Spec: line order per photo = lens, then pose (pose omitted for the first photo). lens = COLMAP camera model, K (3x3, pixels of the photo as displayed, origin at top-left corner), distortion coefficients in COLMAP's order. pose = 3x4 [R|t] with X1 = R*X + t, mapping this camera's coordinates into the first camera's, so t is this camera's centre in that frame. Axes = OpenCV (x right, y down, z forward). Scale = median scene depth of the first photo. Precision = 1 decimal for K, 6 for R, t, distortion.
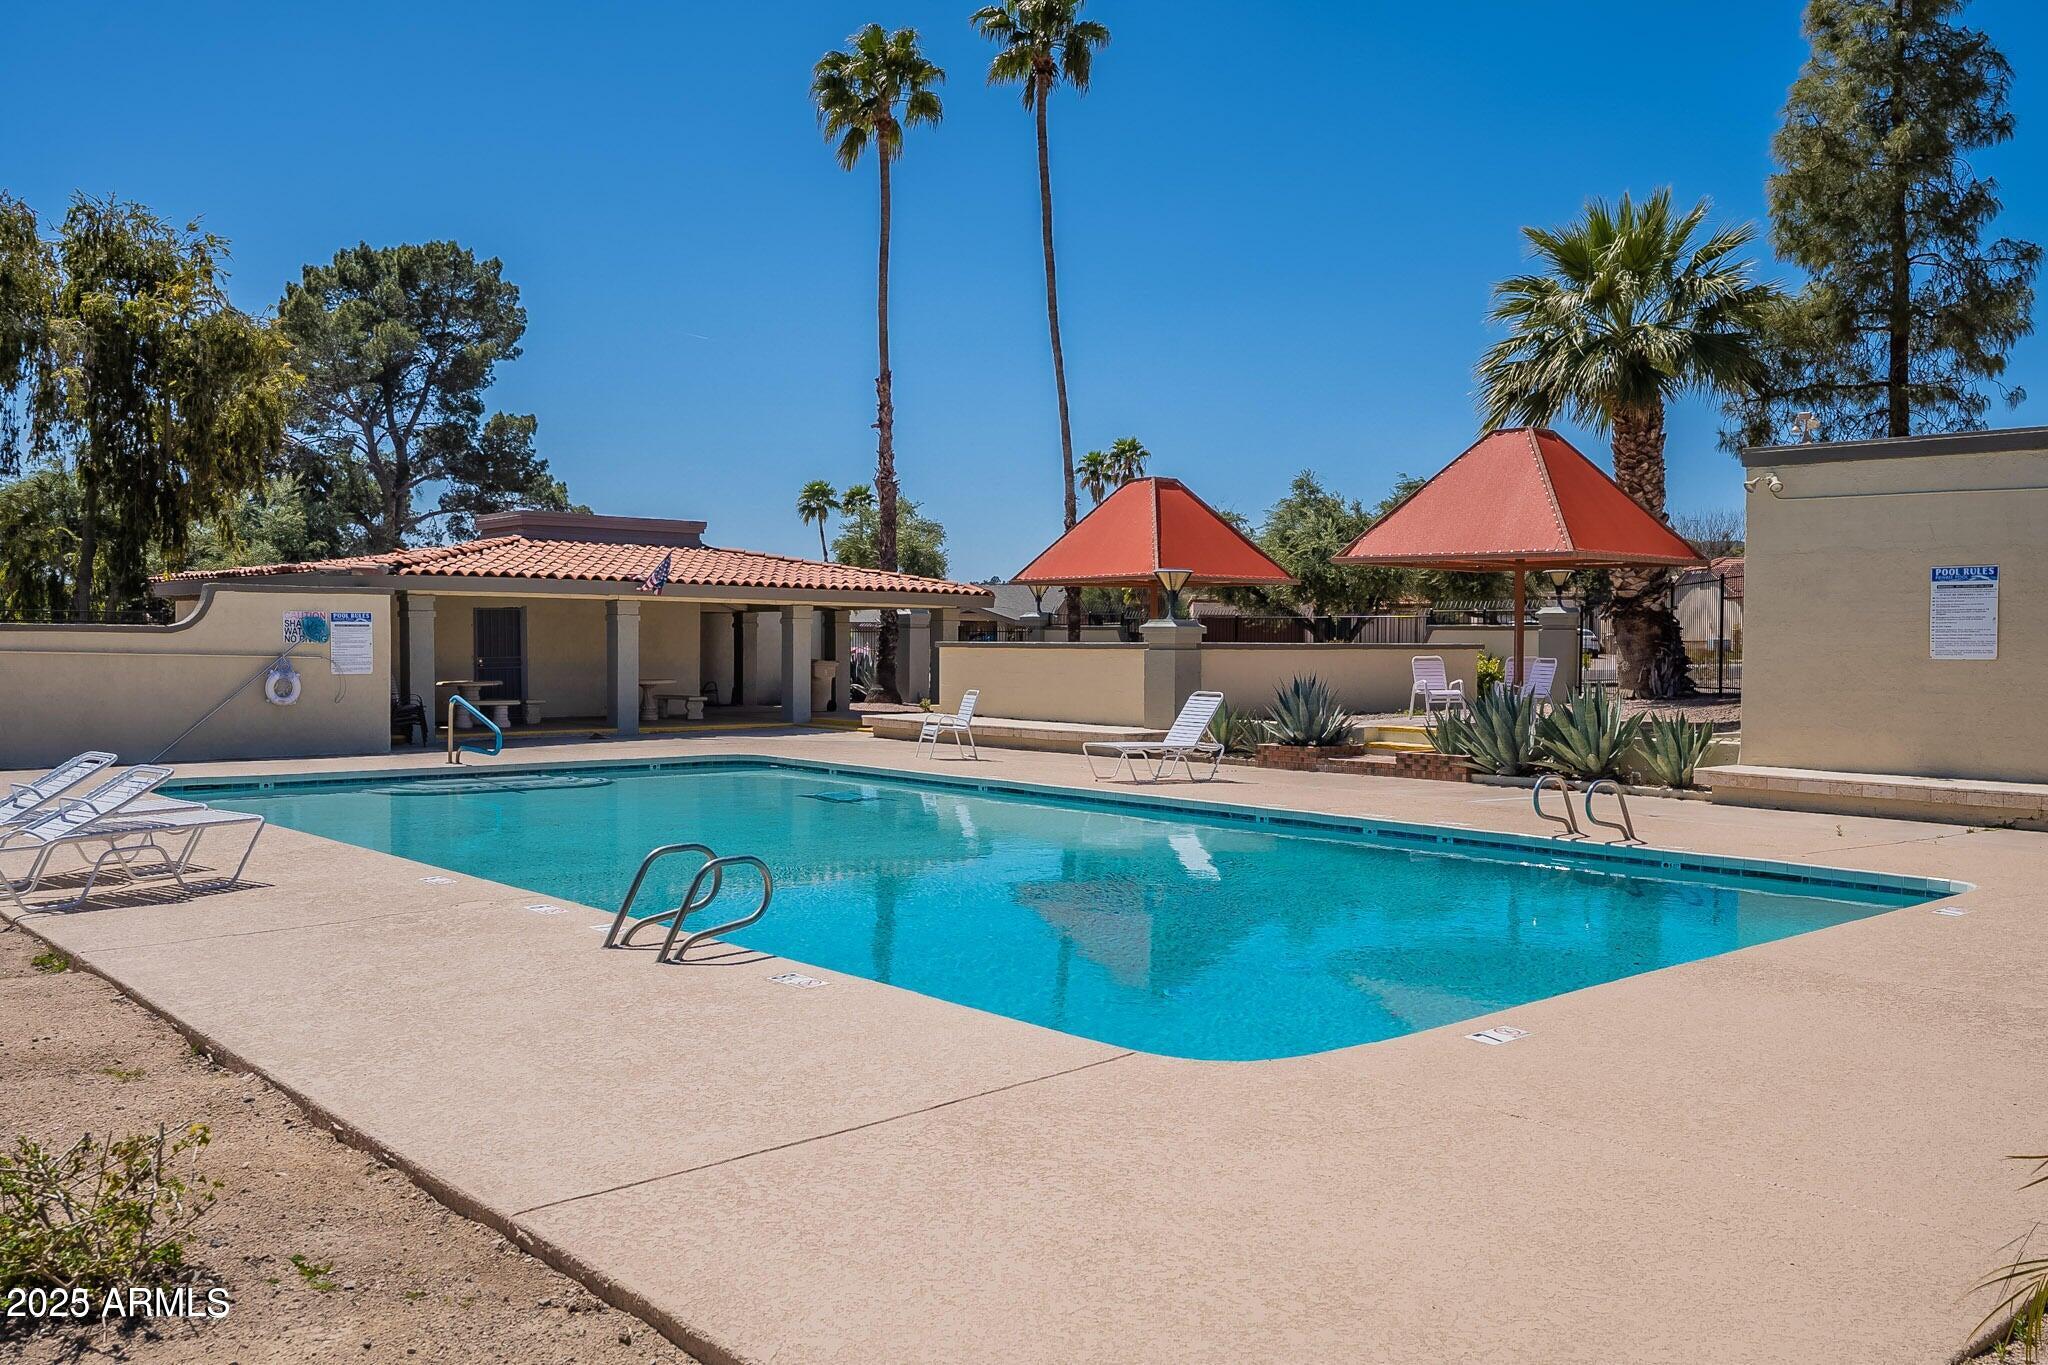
lens RADIAL K [[1653.5, 0, 1025.4], [0, 1653.5, 684.2], [0, 0, 1]] dist [0.000084, -0.008324]
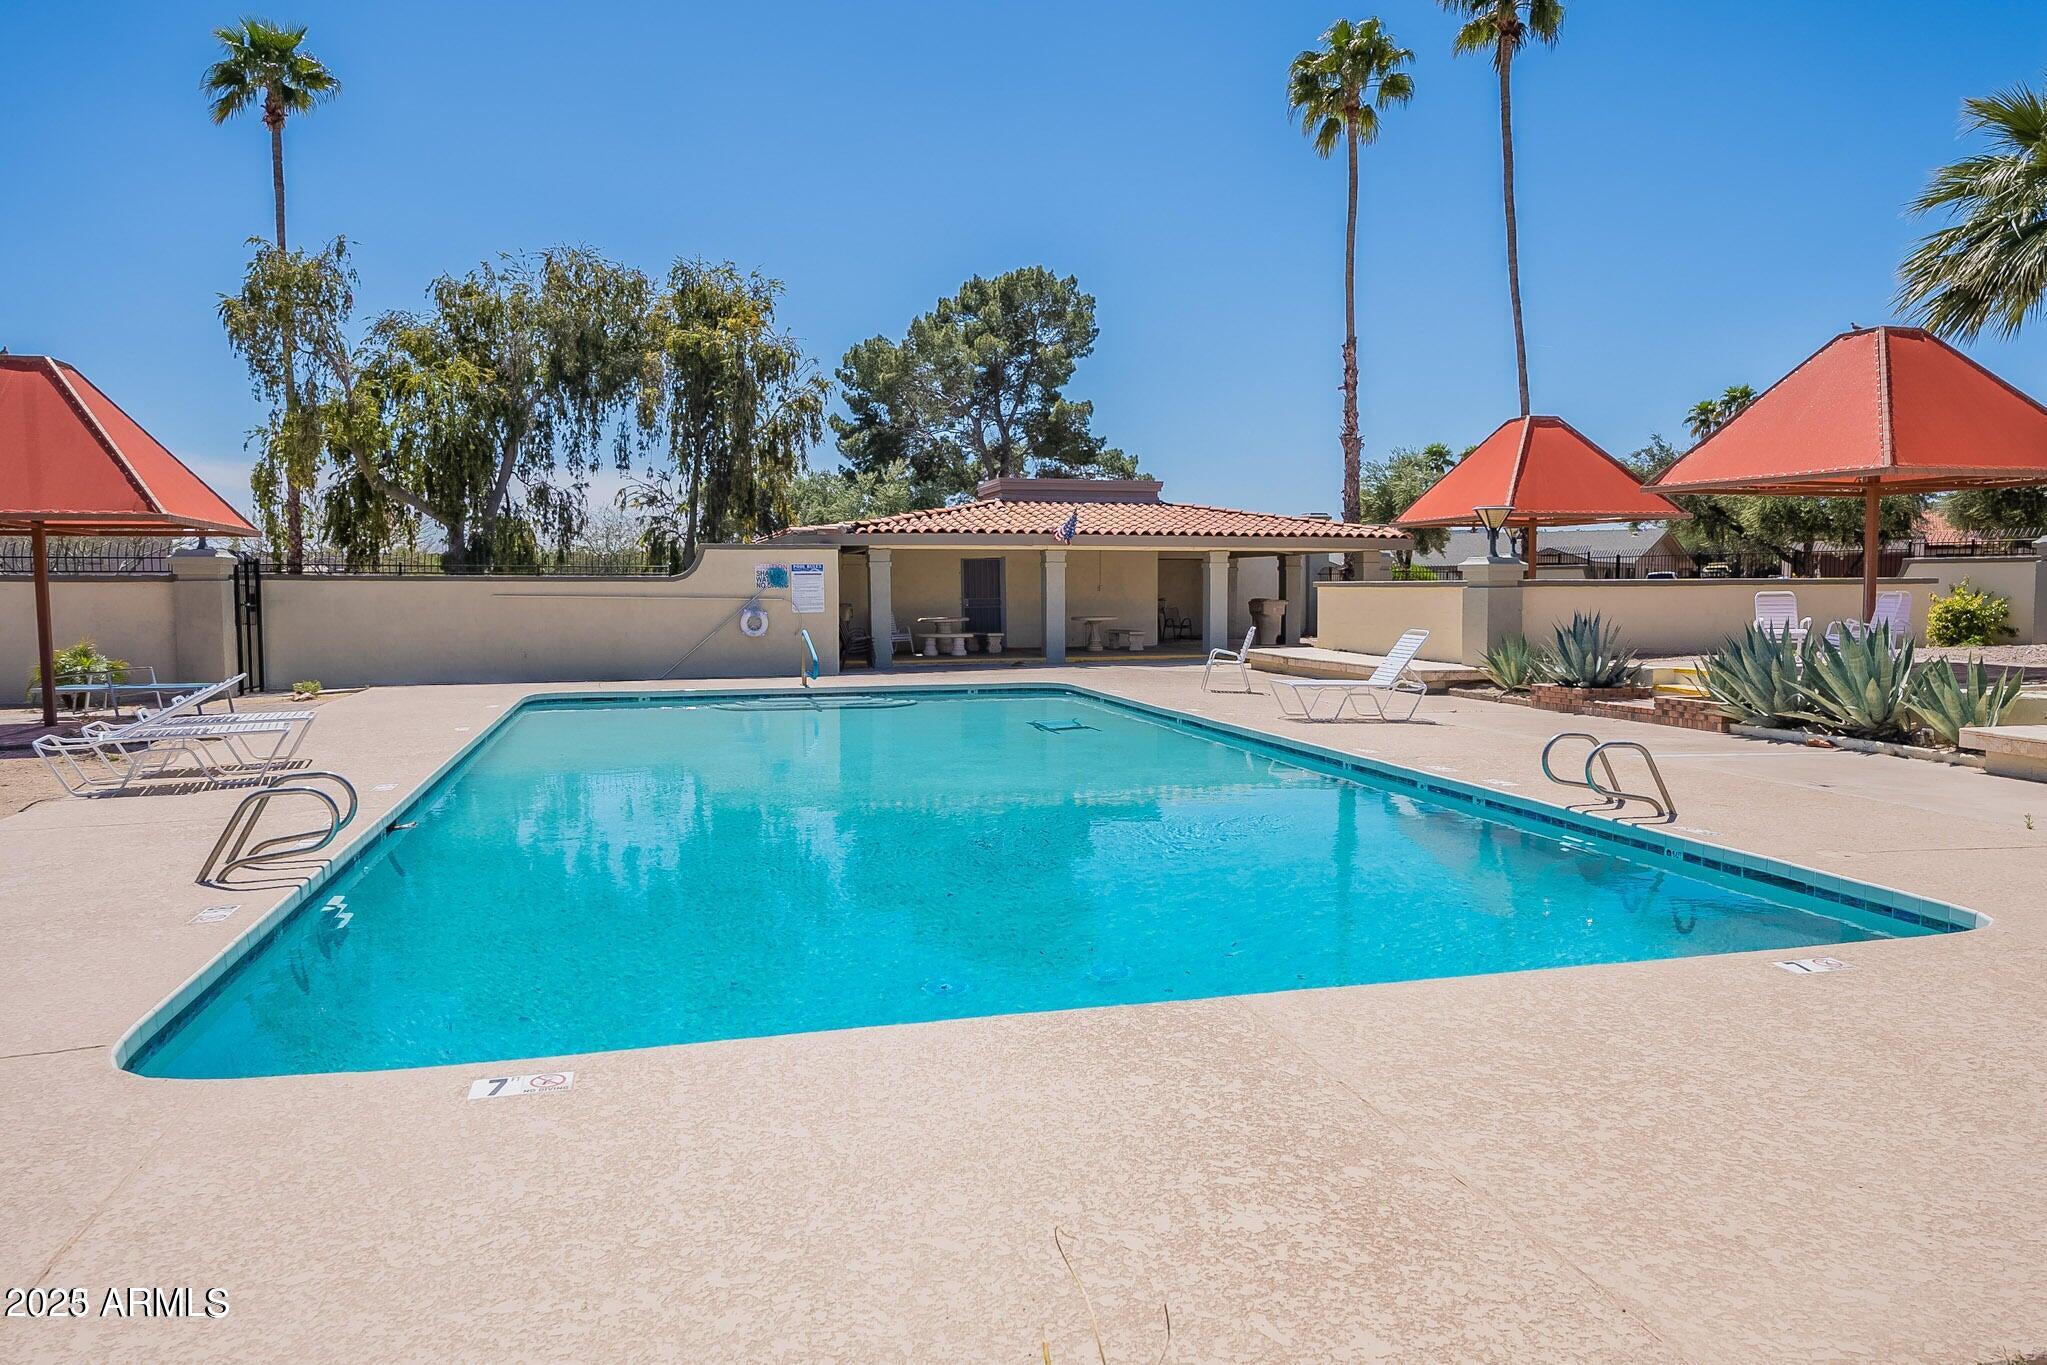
lens RADIAL K [[1341.4, 0, 1021.7], [0, 1341.4, 676.4], [0, 0, 1]] dist [0.000208, 0.000550]
pose [[0.892650, 0.020496, -0.450285, 0.163875], [-0.001429, 0.999089, 0.042643, -0.000975], [0.450749, -0.037421, 0.891866, 0.118148]]
